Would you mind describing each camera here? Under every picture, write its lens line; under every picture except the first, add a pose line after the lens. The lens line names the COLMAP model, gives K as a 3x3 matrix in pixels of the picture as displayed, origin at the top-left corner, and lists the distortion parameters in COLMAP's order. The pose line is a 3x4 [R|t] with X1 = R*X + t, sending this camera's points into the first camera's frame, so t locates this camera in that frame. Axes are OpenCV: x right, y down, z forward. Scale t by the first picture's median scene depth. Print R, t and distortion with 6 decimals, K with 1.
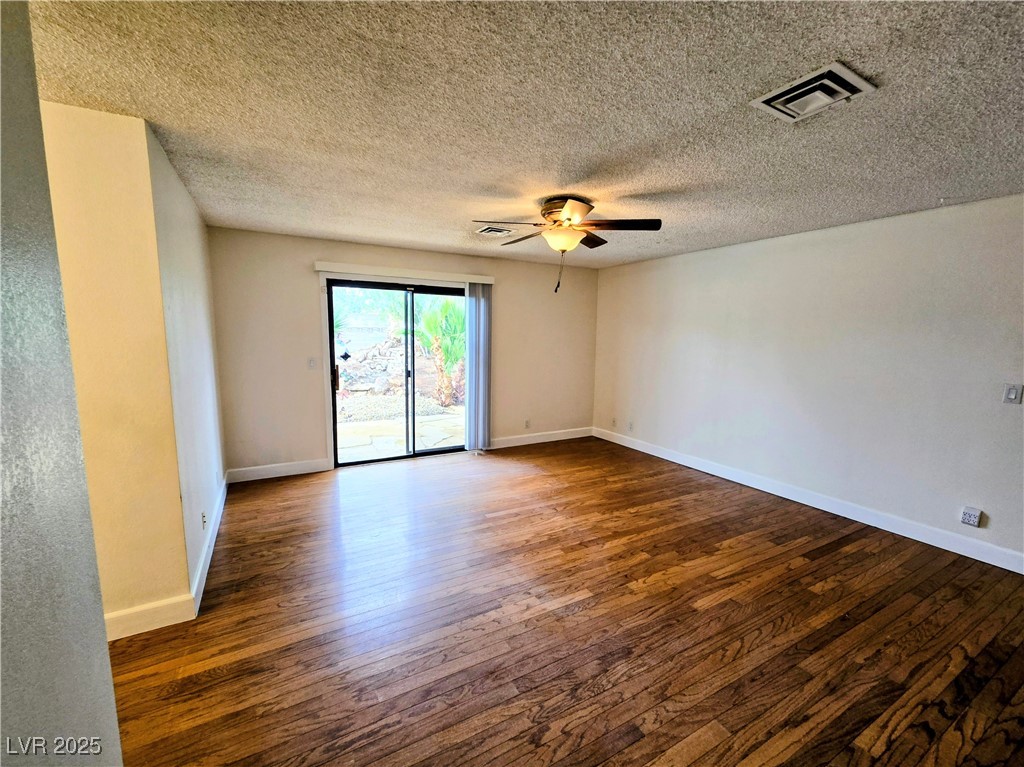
lens RADIAL K [[426.6, 0, 505.1], [0, 426.6, 386.9], [0, 0, 1]] dist [0.000761, 0.000380]
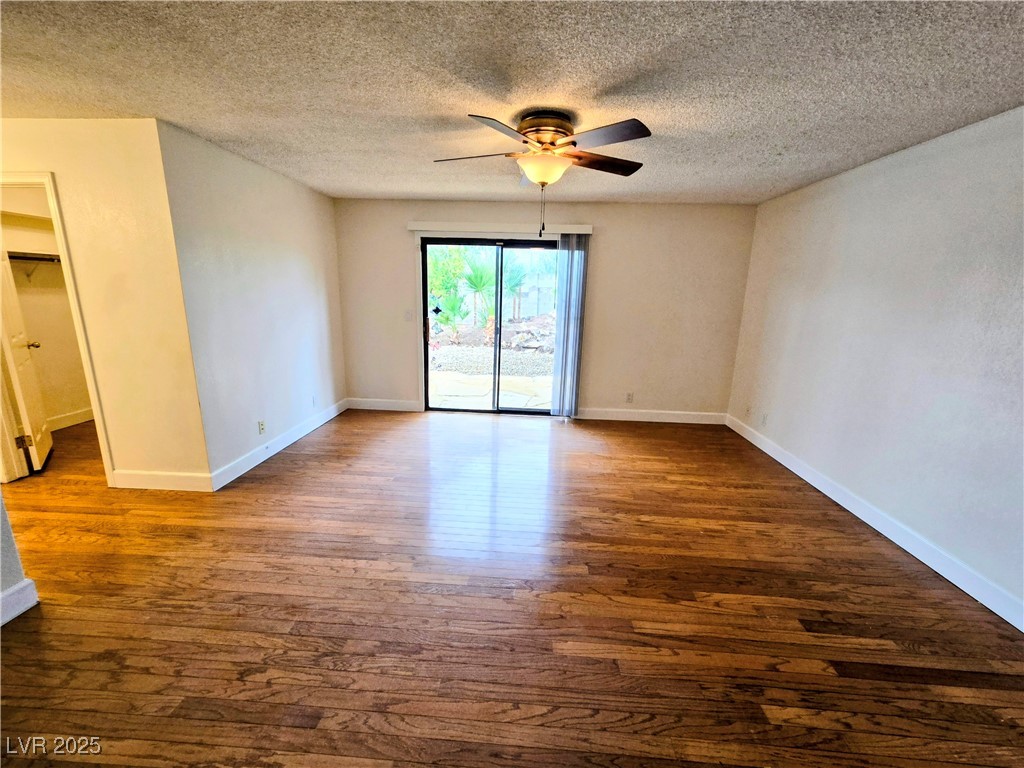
lens RADIAL K [[426.6, 0, 509.3], [0, 426.6, 388.0], [0, 0, 1]] dist [0.000761, 0.000380]
pose [[0.842408, 0.126976, -0.523665, 0.435334], [-0.079951, 0.990536, 0.111565, -0.014148], [0.532875, -0.052116, 0.844588, 0.201517]]
